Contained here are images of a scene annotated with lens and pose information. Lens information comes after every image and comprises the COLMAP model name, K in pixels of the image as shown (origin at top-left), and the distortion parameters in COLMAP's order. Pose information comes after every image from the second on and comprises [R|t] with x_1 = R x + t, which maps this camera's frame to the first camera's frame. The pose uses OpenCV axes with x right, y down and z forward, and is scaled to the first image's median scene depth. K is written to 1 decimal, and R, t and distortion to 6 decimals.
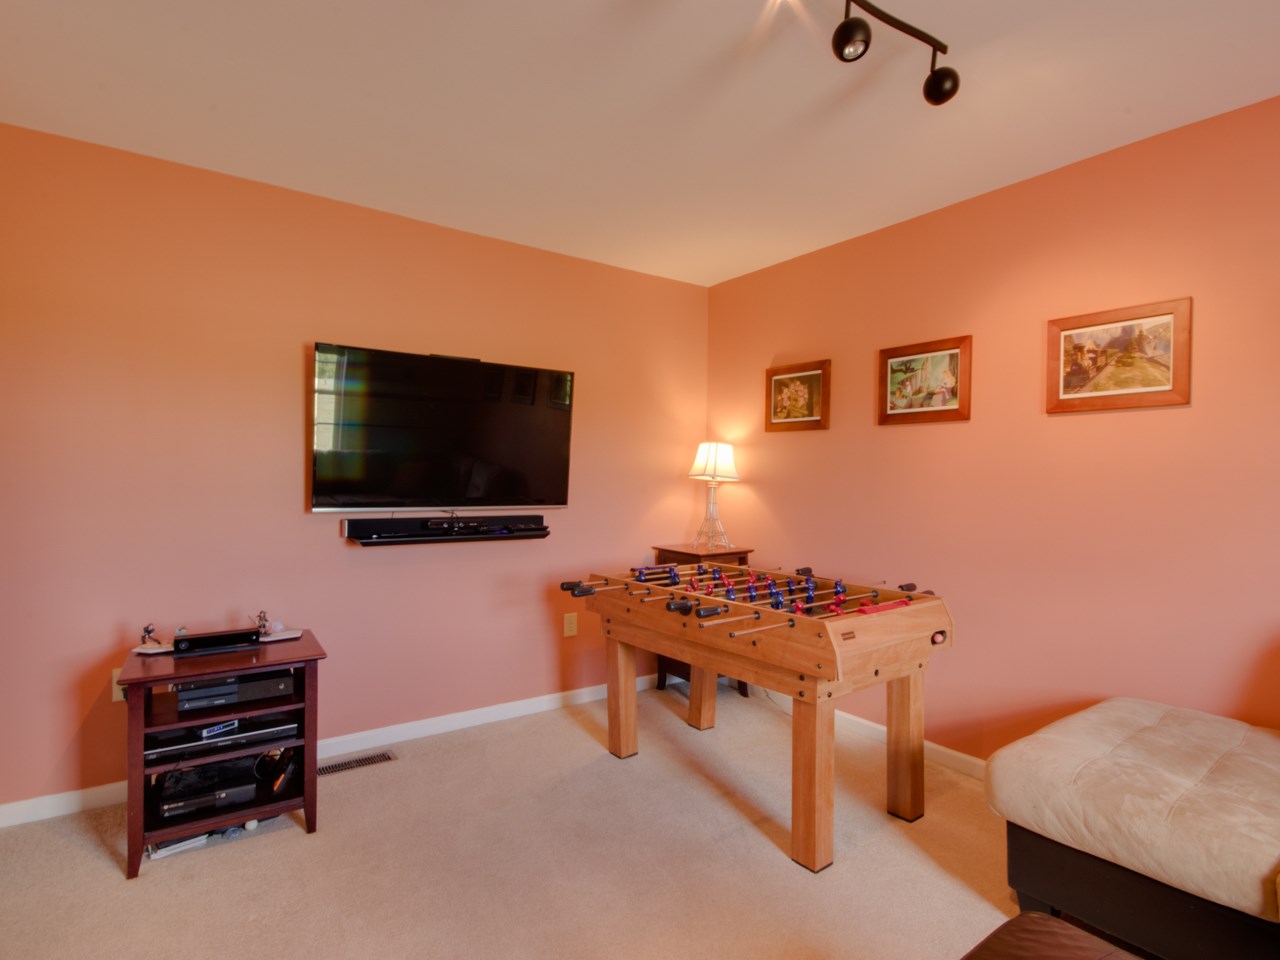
lens RADIAL K [[687.8, 0, 644.8], [0, 687.8, 473.9], [0, 0, 1]] dist [0.001104, 0.000624]
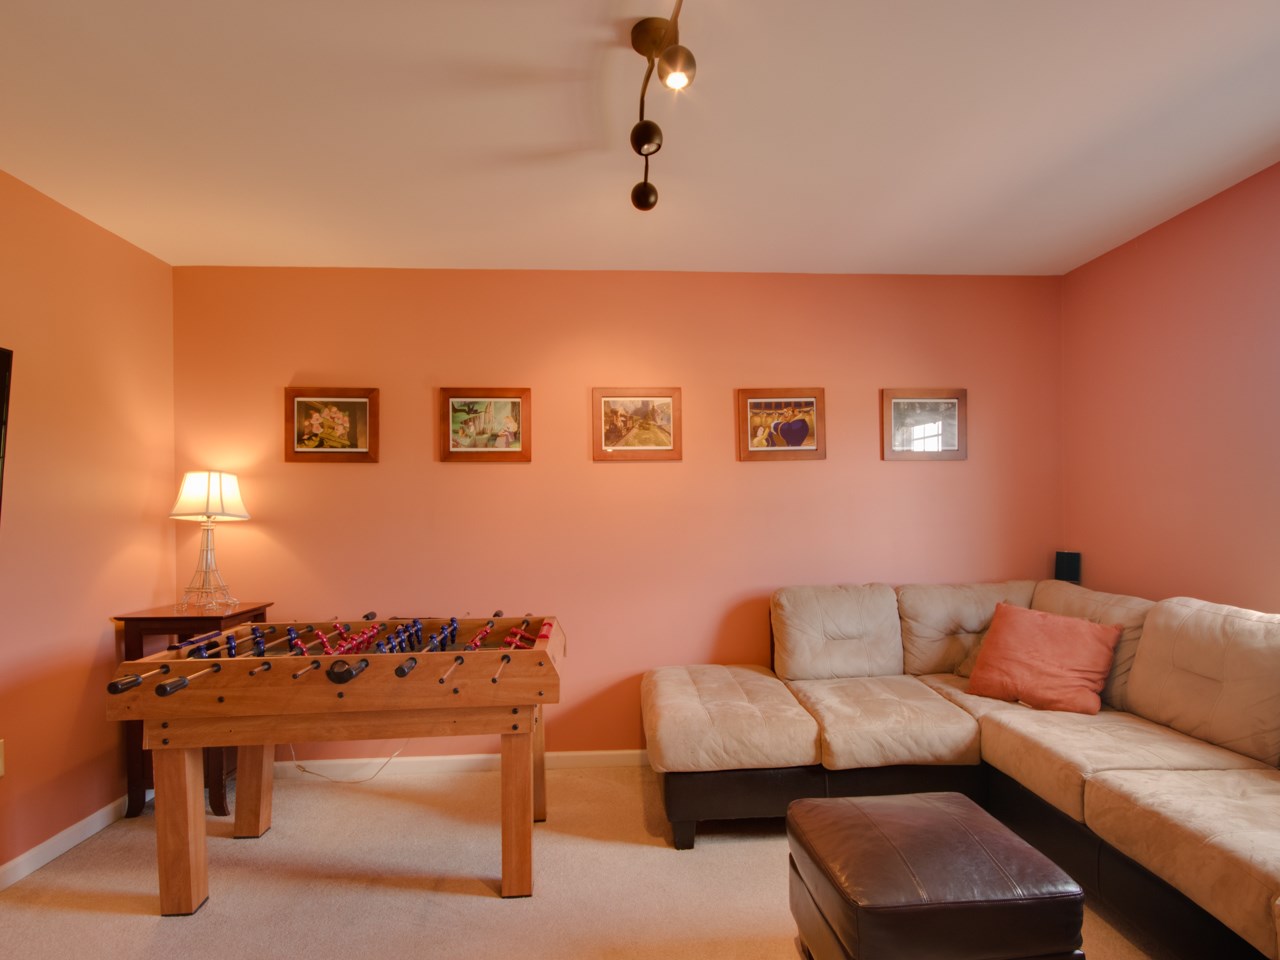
lens RADIAL K [[696.6, 0, 642.6], [0, 696.6, 500.5], [0, 0, 1]] dist [-0.010396, 0.000048]
pose [[0.515560, 0.002064, 0.856851, -0.410911], [0.010541, 0.999906, -0.008751, -0.001459], [-0.856789, 0.013543, 0.515489, 0.230144]]
